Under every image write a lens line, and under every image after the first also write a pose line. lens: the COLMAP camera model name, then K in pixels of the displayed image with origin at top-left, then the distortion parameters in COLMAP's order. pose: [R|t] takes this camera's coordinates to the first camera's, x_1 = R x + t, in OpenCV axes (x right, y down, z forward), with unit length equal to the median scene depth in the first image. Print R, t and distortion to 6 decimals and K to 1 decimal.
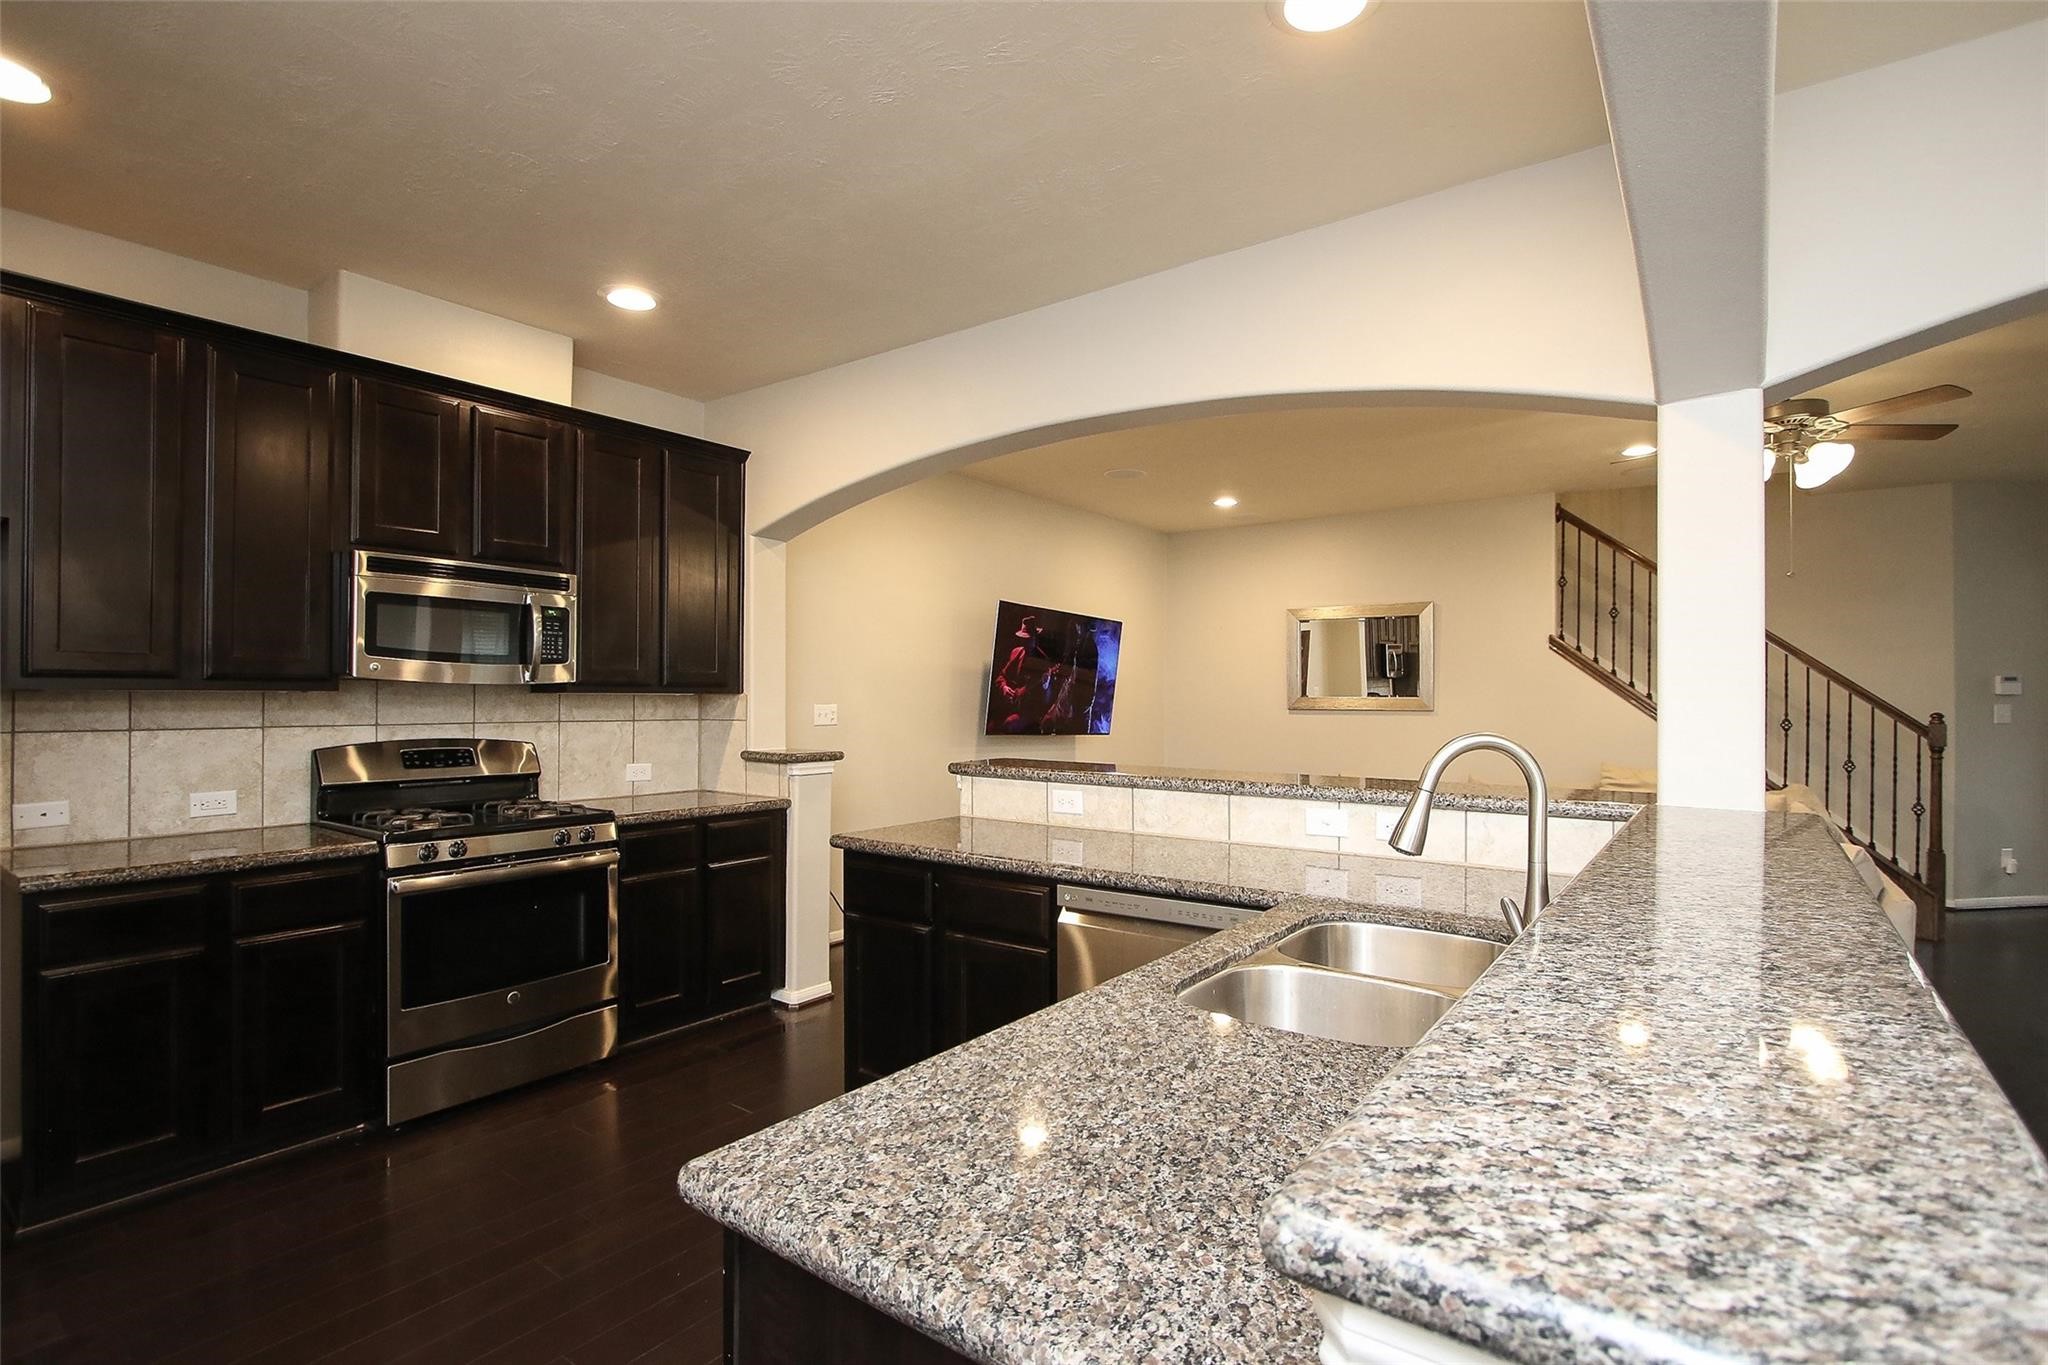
lens RADIAL K [[940.4, 0, 1014.0], [0, 940.4, 703.7], [0, 0, 1]] dist [-0.012982, 0.002081]
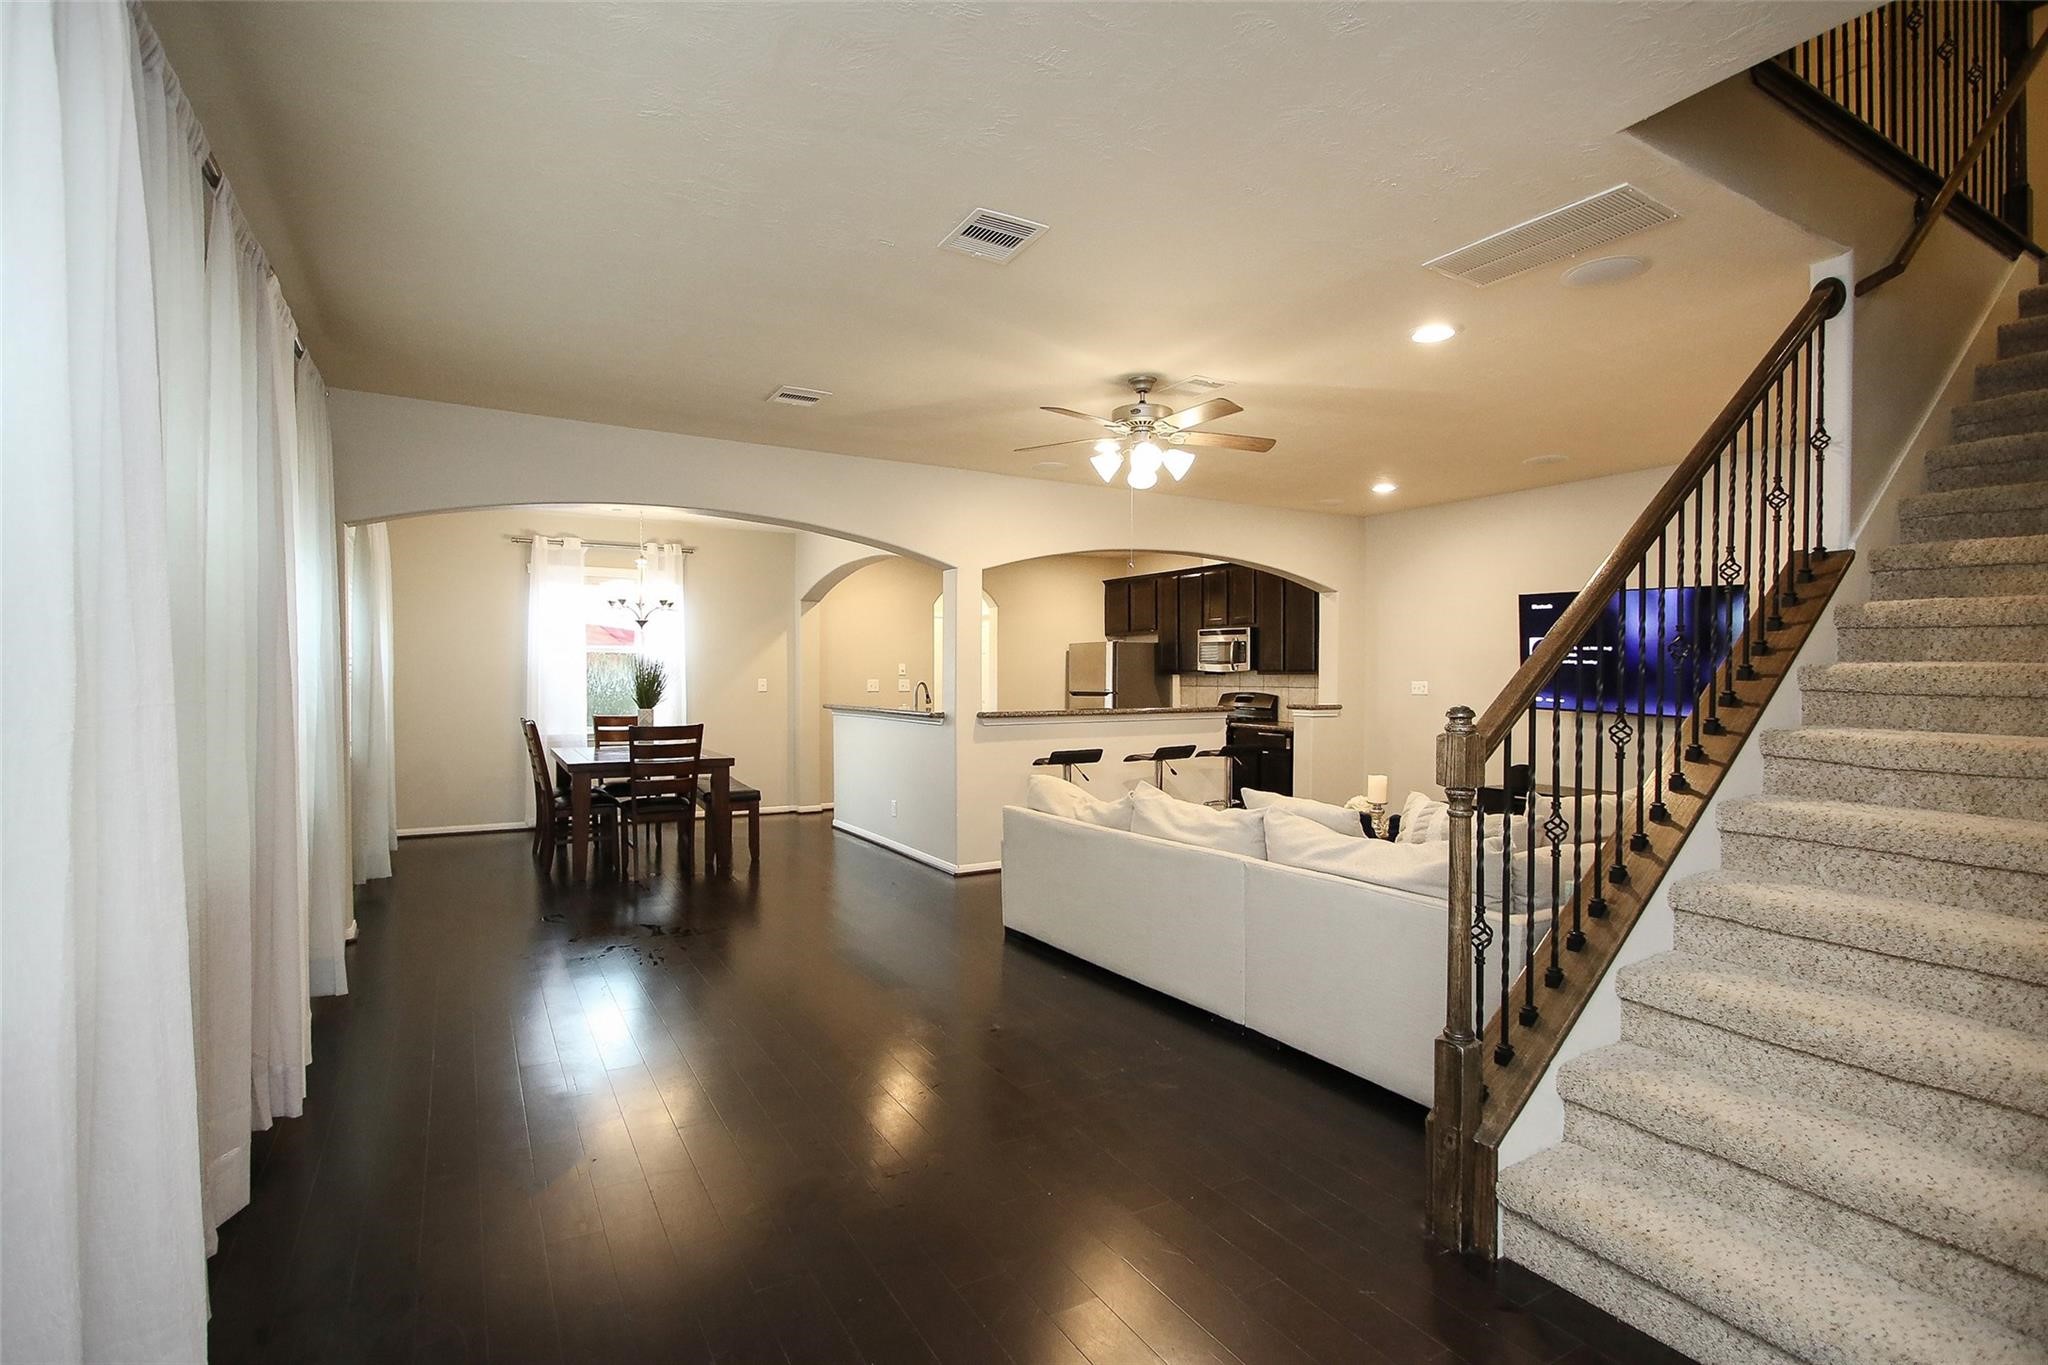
lens RADIAL K [[940.4, 0, 1010.5], [0, 940.4, 688.3], [0, 0, 1]] dist [-0.012982, 0.002081]
pose [[-0.358596, 0.009644, -0.933443, 2.406988], [-0.010385, 0.999844, 0.014319, -0.004327], [0.933435, 0.014828, -0.358440, 1.480874]]
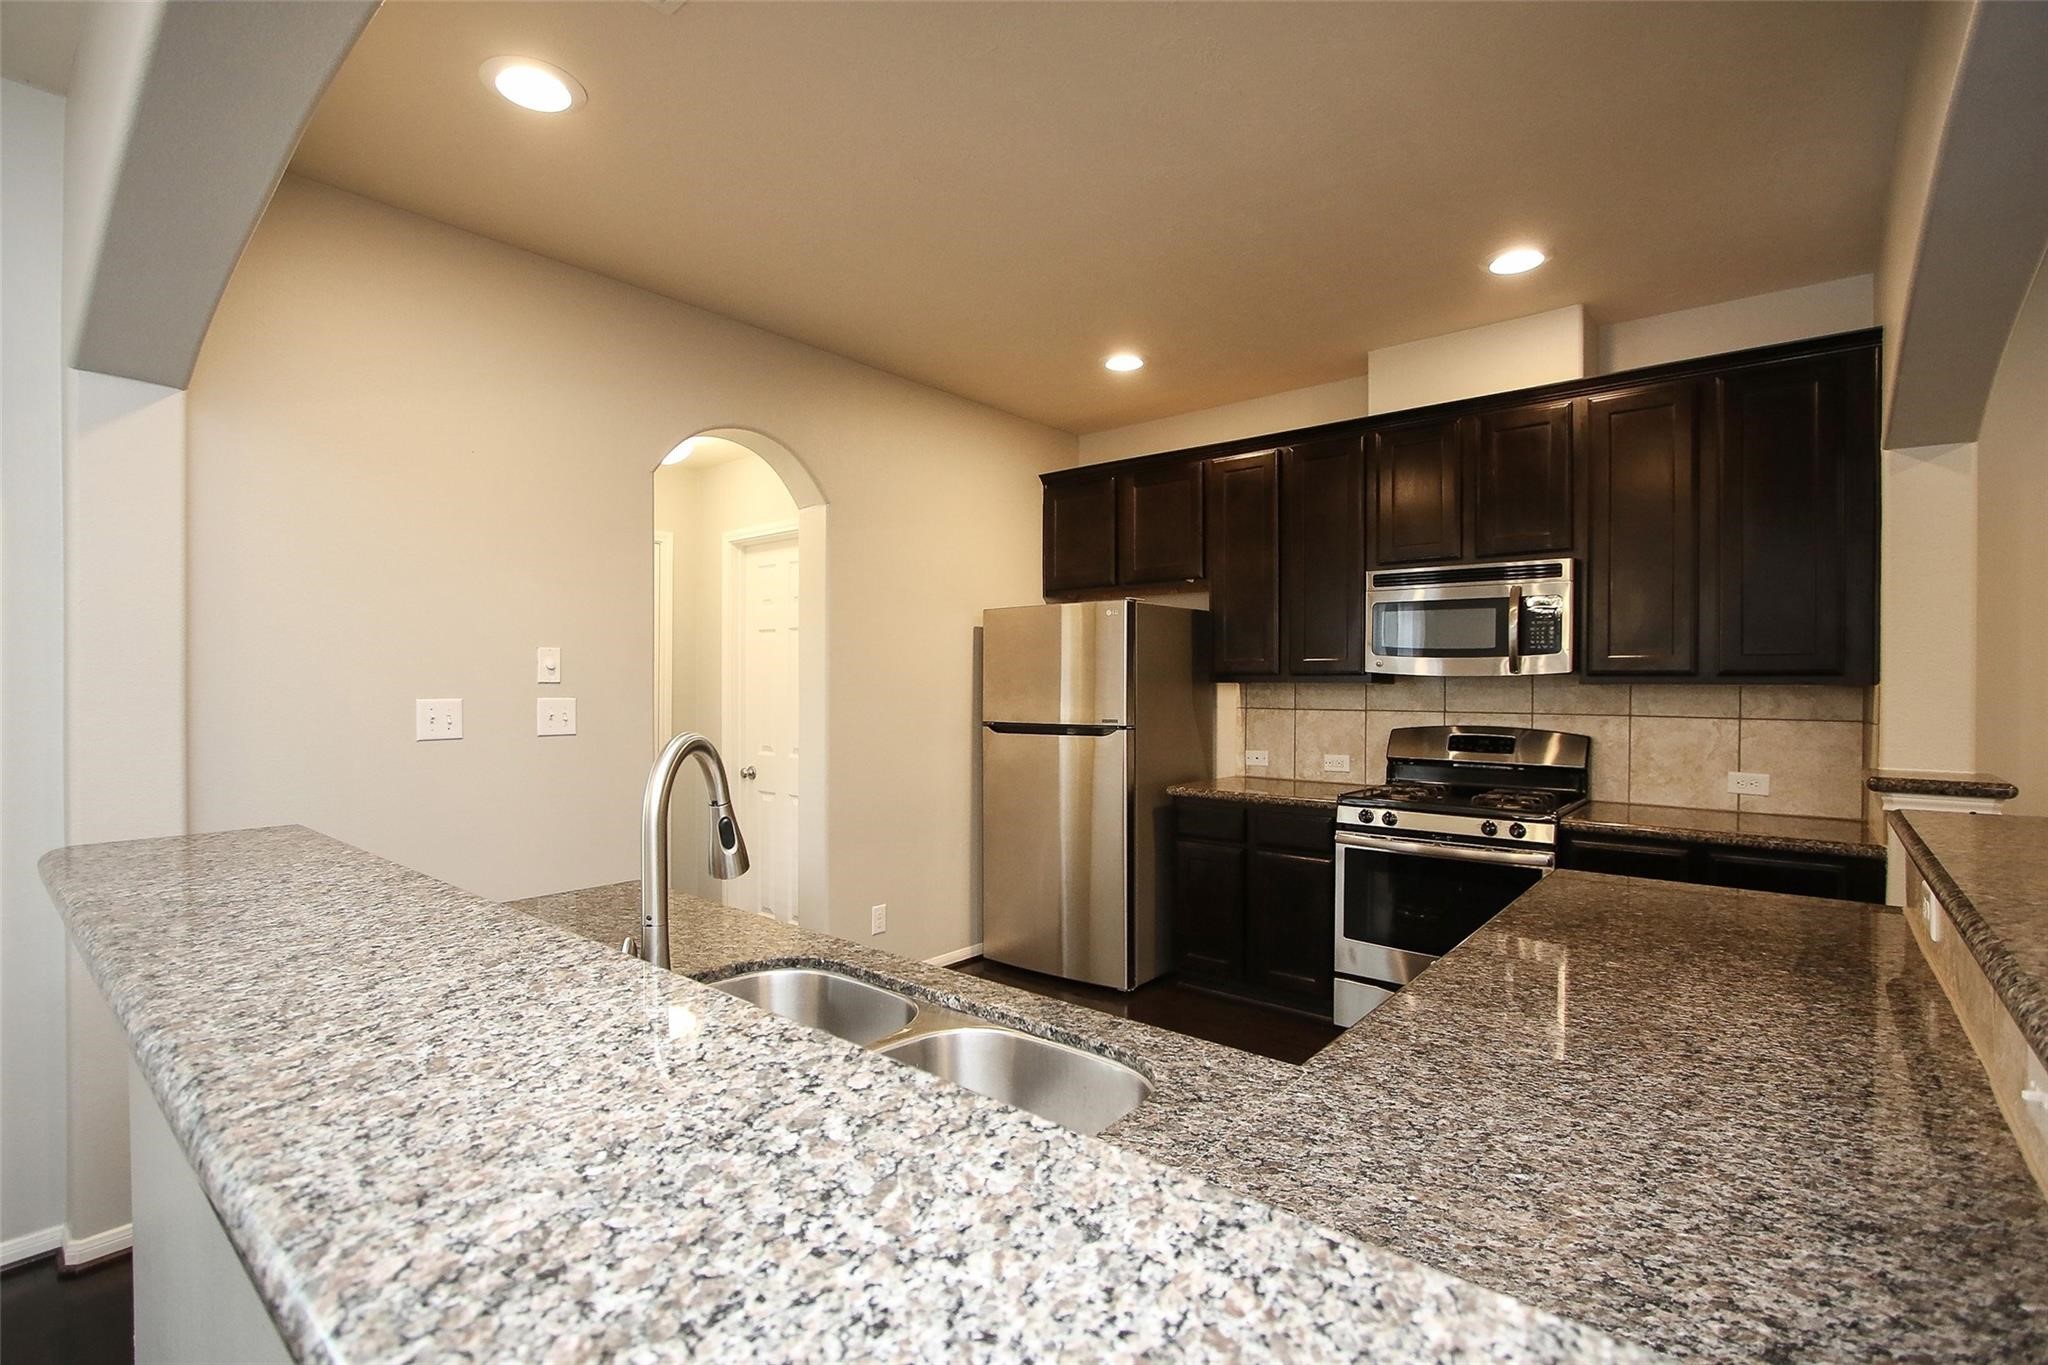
lens RADIAL K [[940.4, 0, 1025.9], [0, 940.4, 672.6], [0, 0, 1]] dist [-0.012982, 0.002081]
pose [[-0.042991, -0.014890, -0.998965, 0.566842], [-0.011721, 0.999828, -0.014399, -0.003709], [0.999007, 0.011090, -0.043158, 0.572981]]
